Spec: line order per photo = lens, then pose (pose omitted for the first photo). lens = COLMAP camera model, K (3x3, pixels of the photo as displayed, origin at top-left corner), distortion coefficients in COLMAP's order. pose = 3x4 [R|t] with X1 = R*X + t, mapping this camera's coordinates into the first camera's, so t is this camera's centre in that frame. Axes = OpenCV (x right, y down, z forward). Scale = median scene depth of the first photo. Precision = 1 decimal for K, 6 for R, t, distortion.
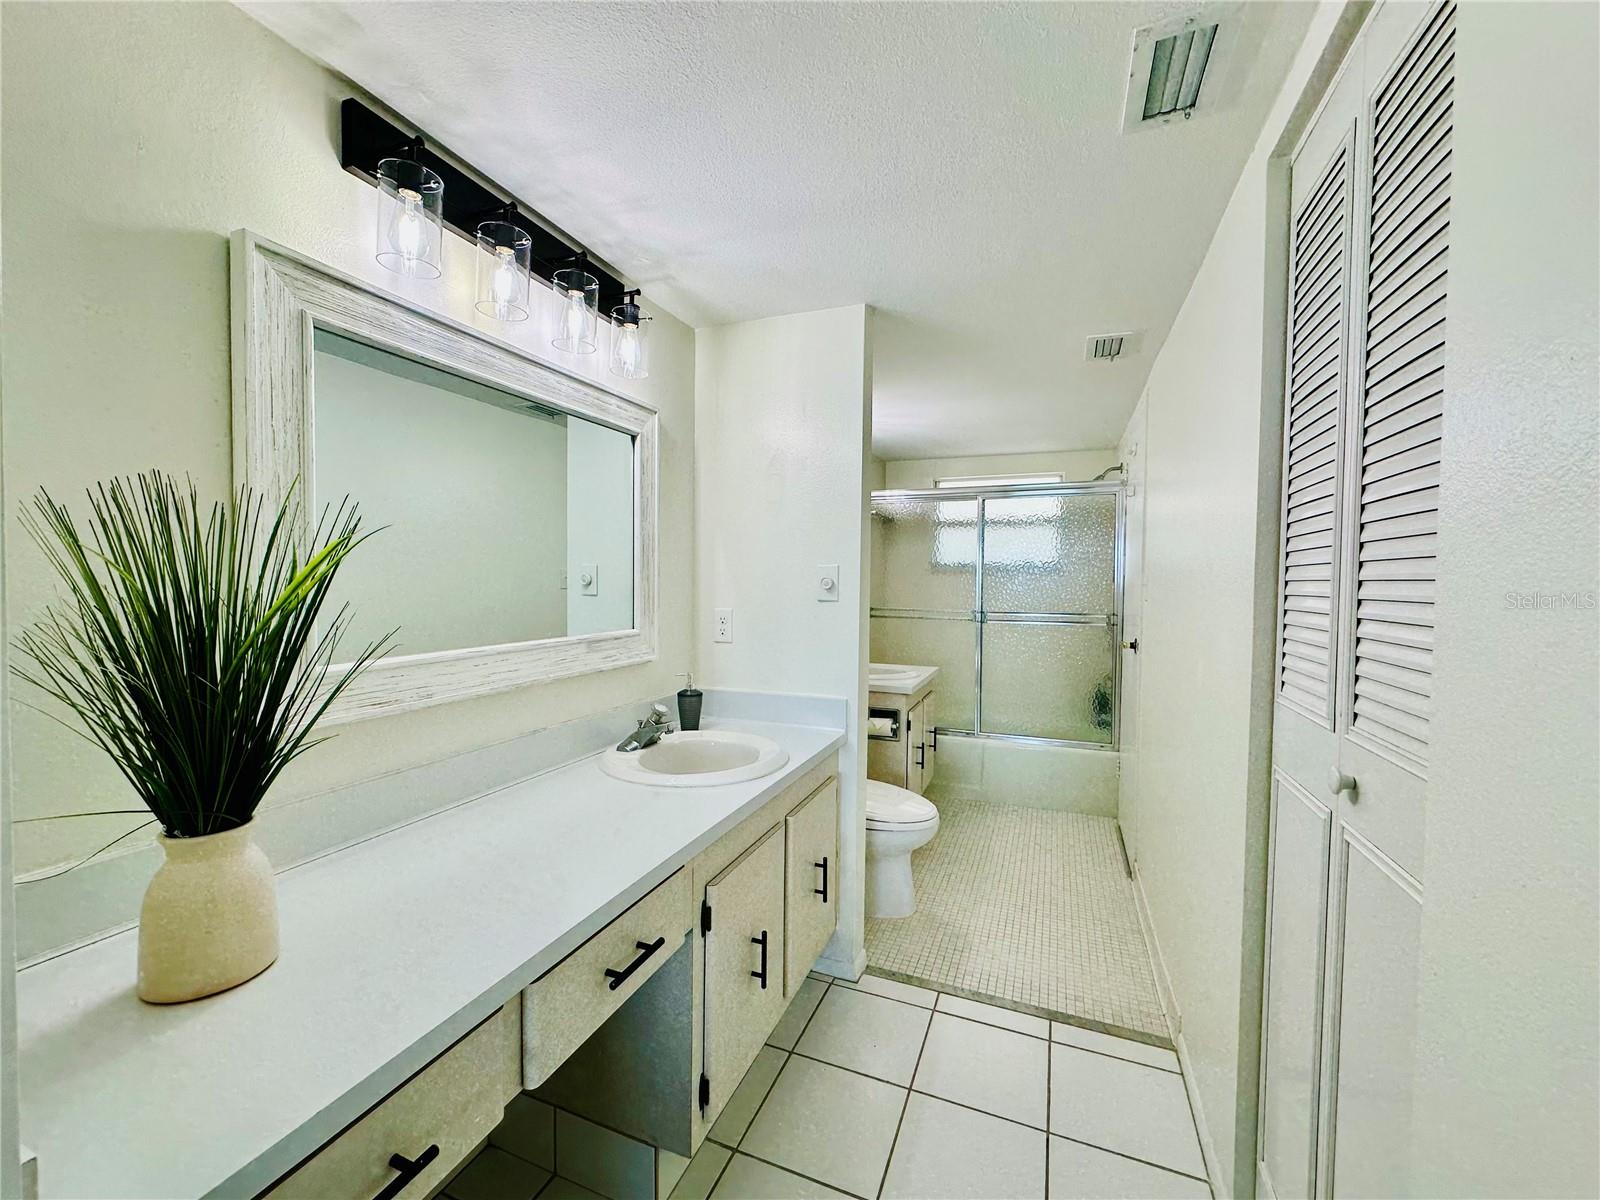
lens RADIAL K [[638.7, 0, 805.2], [0, 638.7, 592.8], [0, 0, 1]] dist [-0.000941, -0.000405]
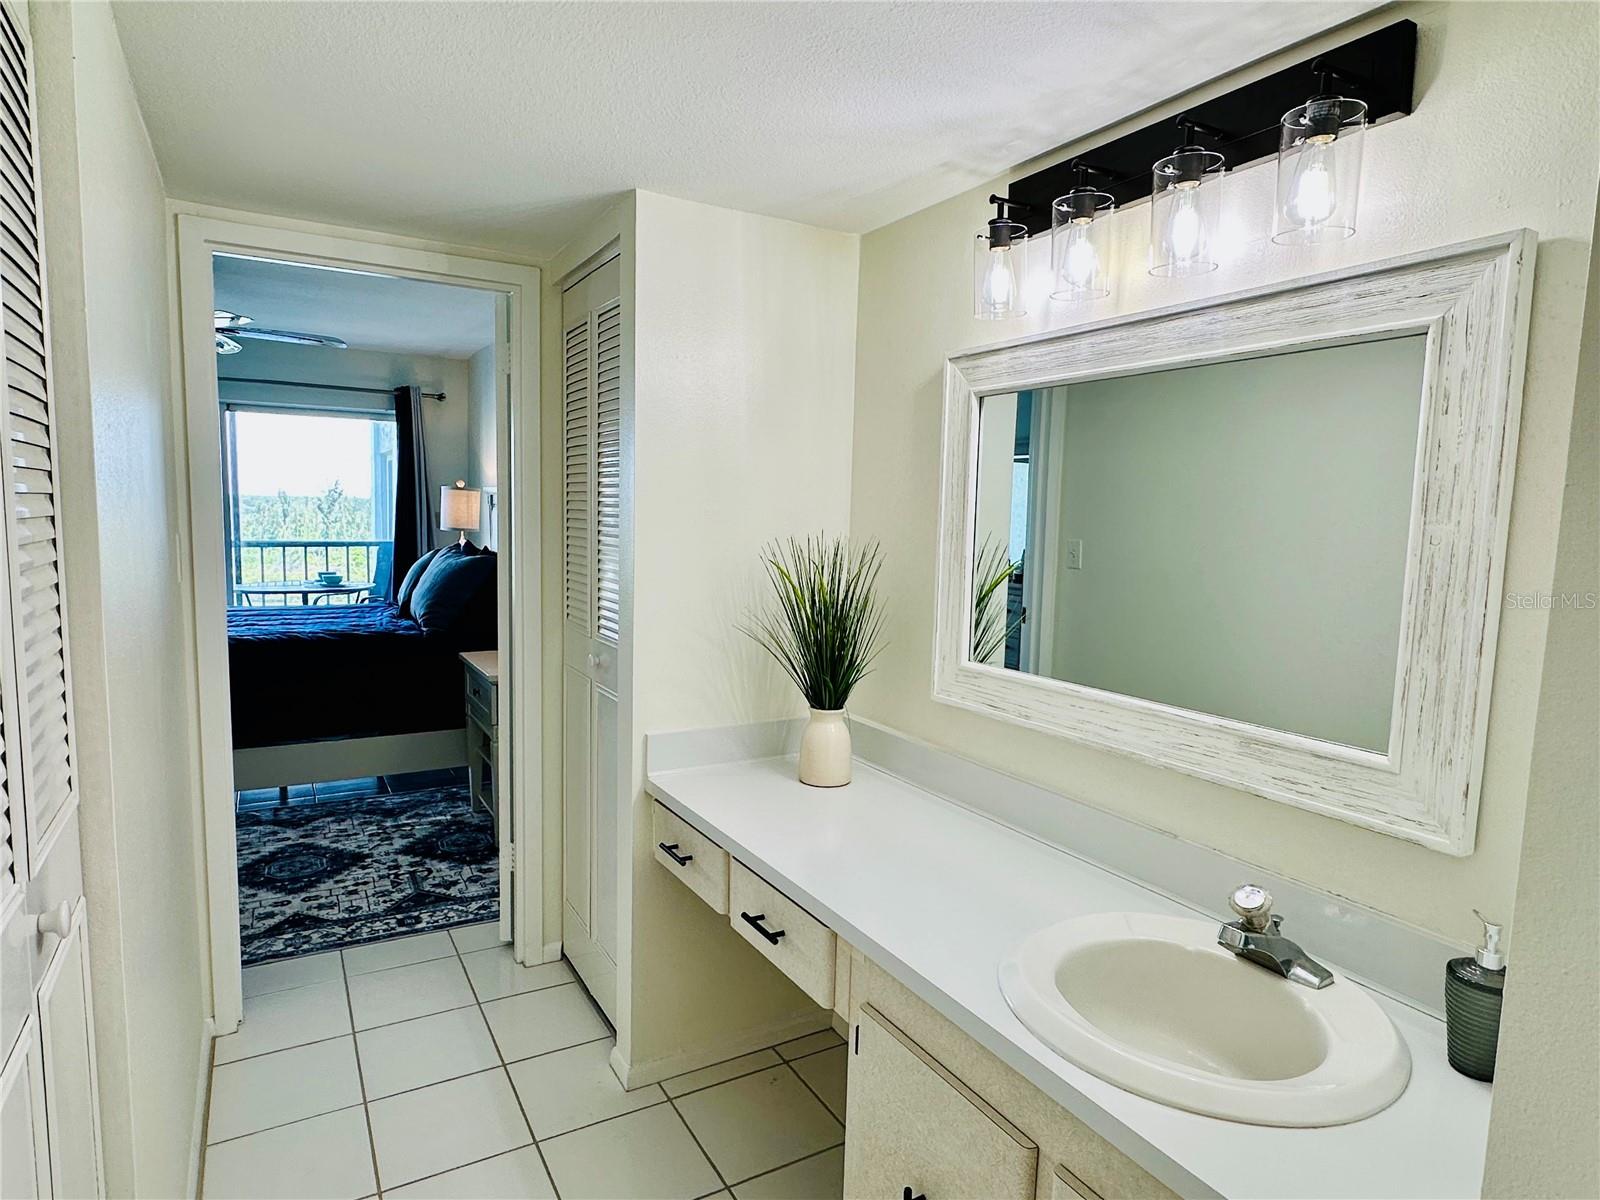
lens RADIAL K [[916.2, 0, 798.4], [0, 916.2, 608.8], [0, 0, 1]] dist [-0.003884, -0.000233]
pose [[-0.620113, 0.049755, -0.782933, 0.274957], [-0.056219, 0.992603, 0.107606, -0.052159], [0.782496, 0.110743, -0.612729, 0.567663]]
